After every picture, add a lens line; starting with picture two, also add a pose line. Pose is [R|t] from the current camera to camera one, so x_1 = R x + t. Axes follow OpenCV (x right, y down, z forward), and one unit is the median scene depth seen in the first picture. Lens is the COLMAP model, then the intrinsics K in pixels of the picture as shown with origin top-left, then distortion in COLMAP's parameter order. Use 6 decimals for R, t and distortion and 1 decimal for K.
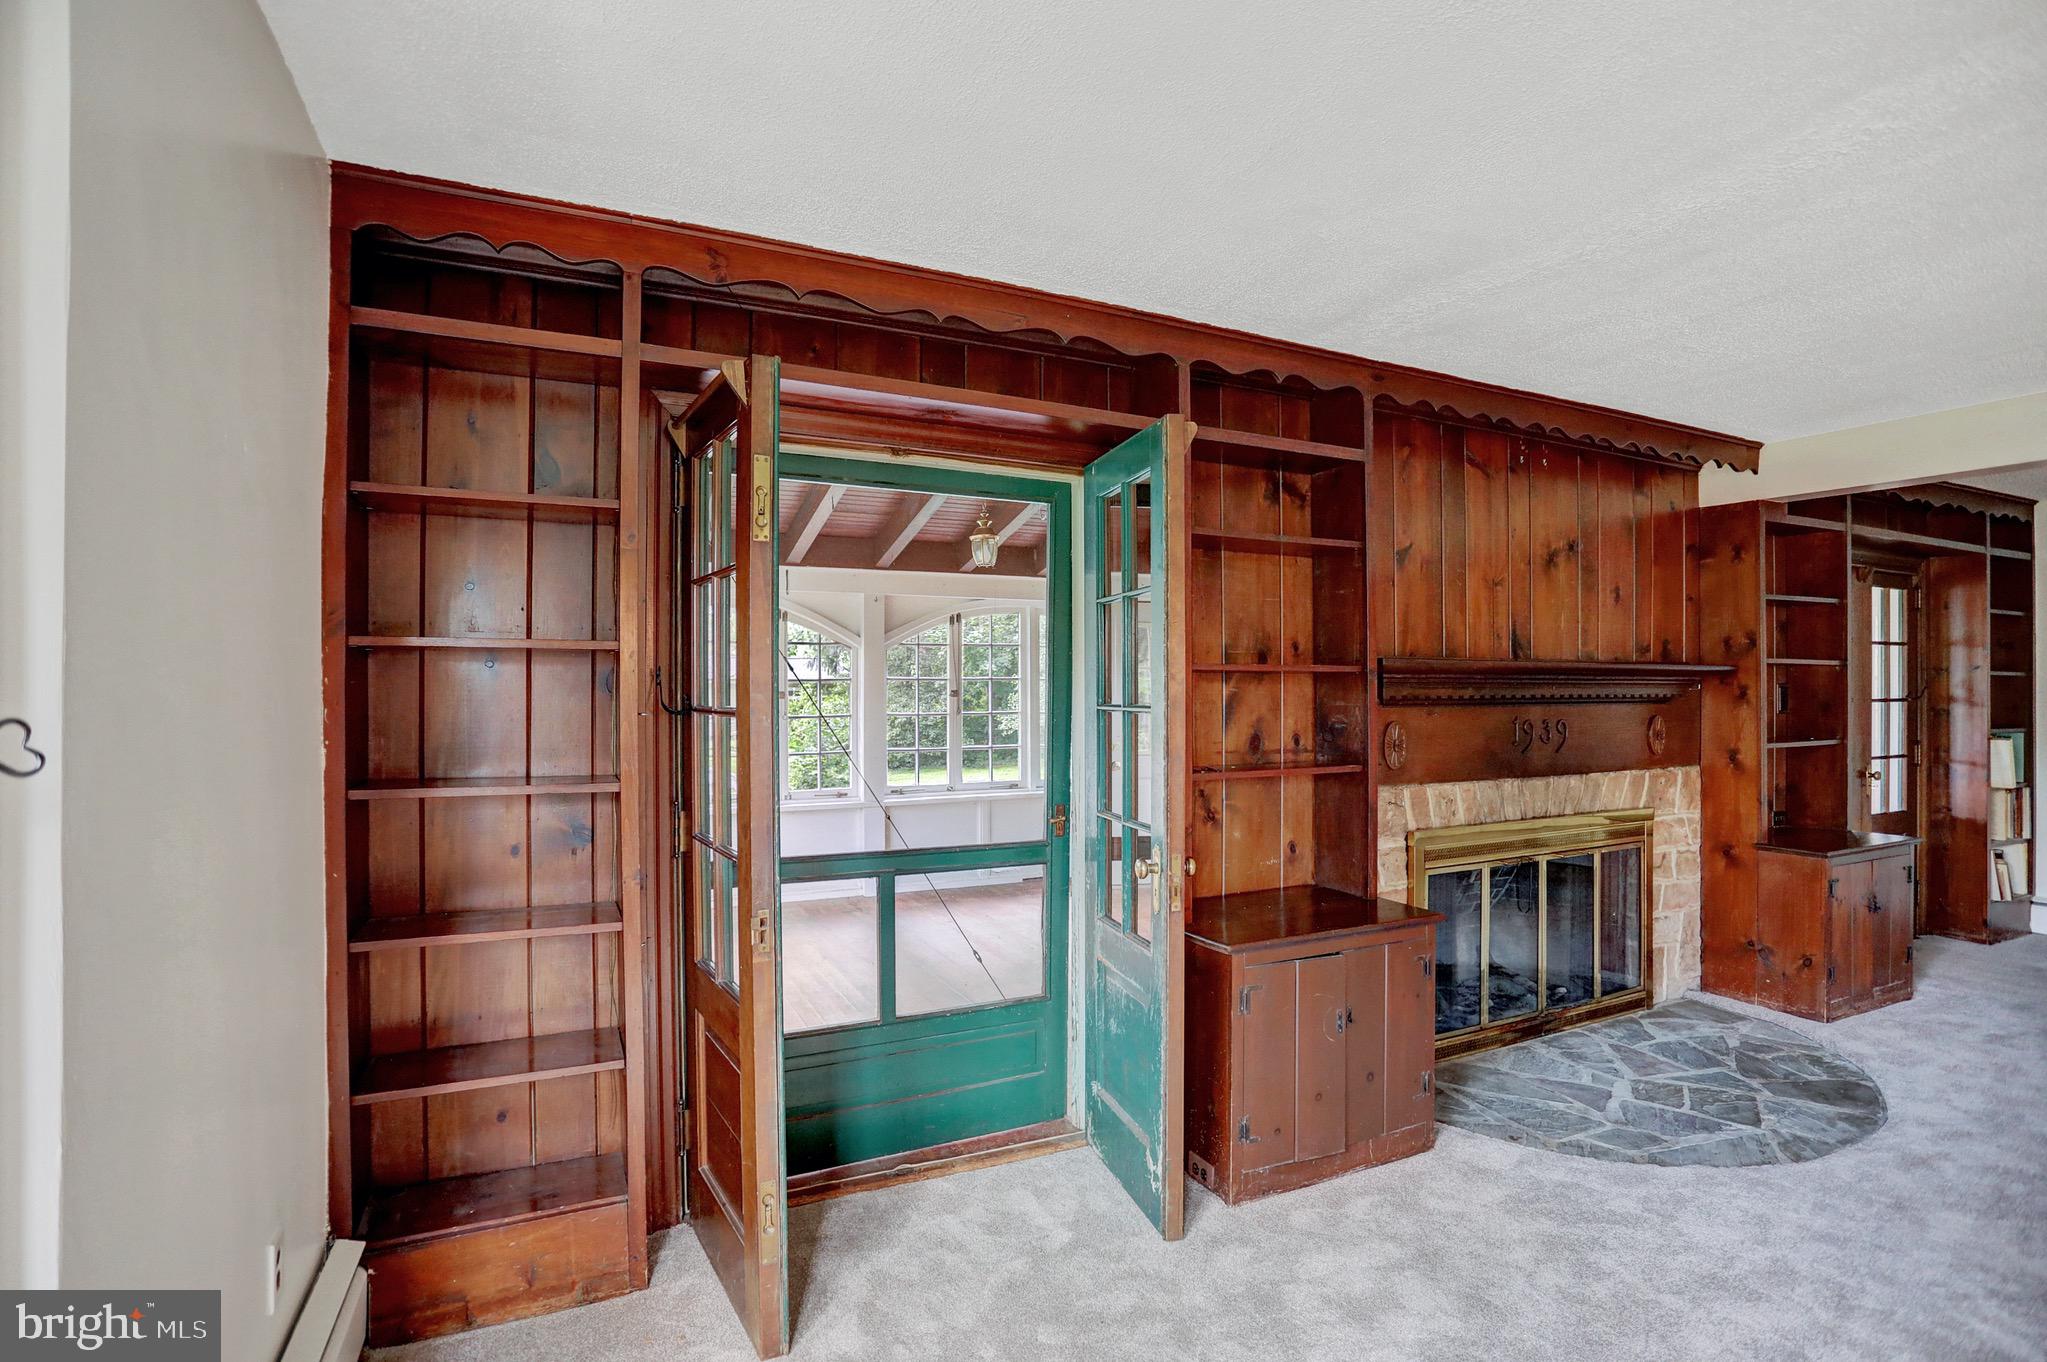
lens RADIAL K [[956.7, 0, 1023.5], [0, 956.7, 681.0], [0, 0, 1]] dist [-0.070946, 0.022112]
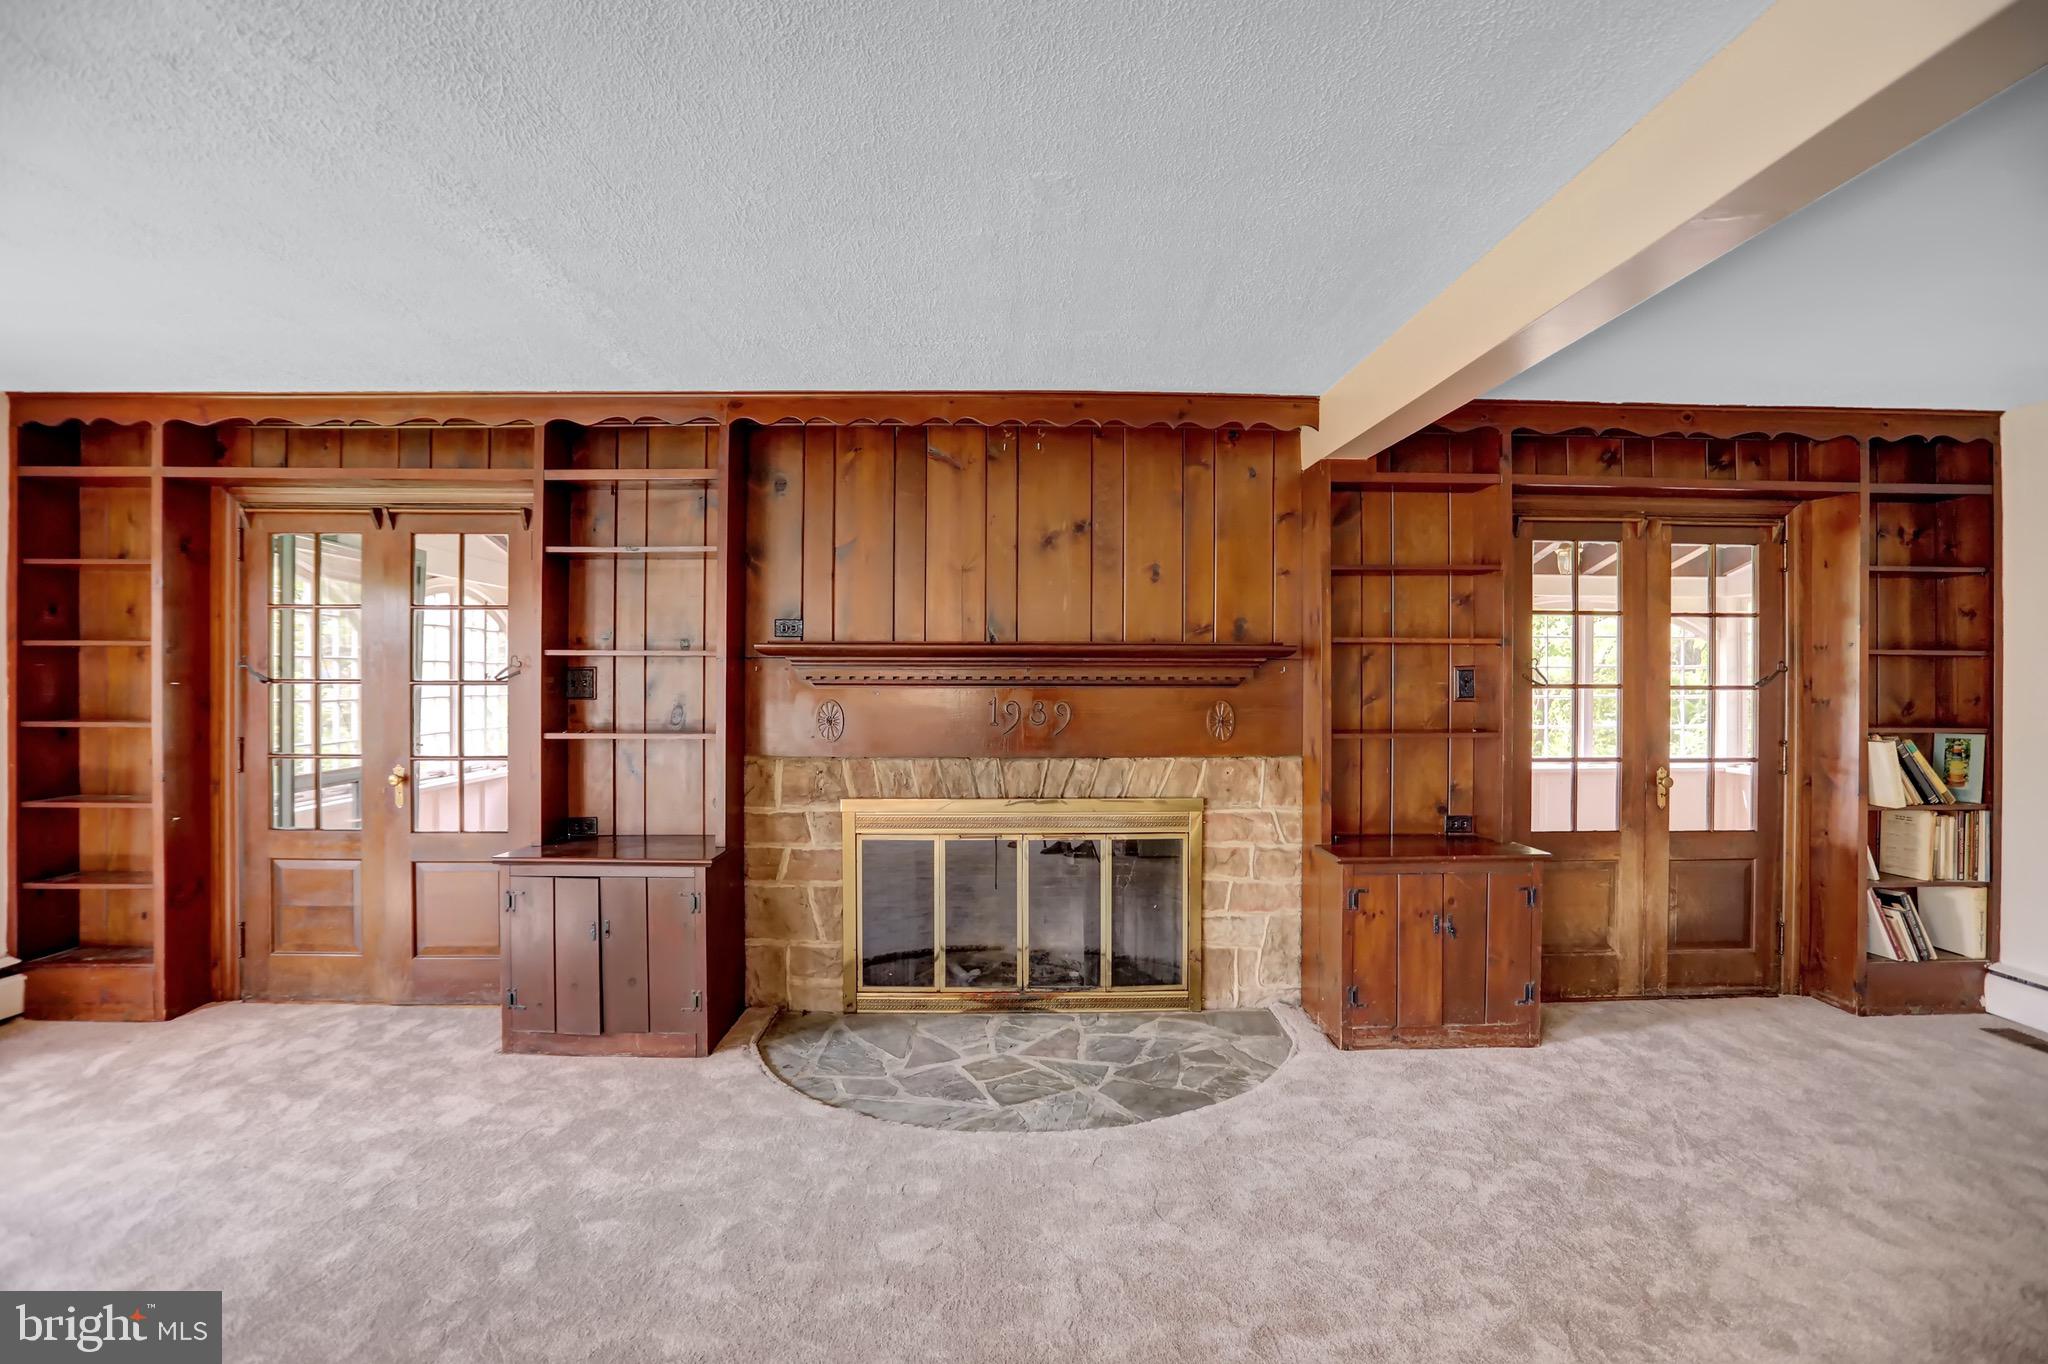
lens RADIAL K [[957.1, 0, 1024.0], [0, 957.1, 682.0], [0, 0, 1]] dist [-0.070946, 0.022112]
pose [[0.919635, 0.000082, -0.392774, 0.982068], [0.001246, 0.999994, 0.003125, 0.017427], [0.392772, -0.003363, 0.919630, 0.048152]]
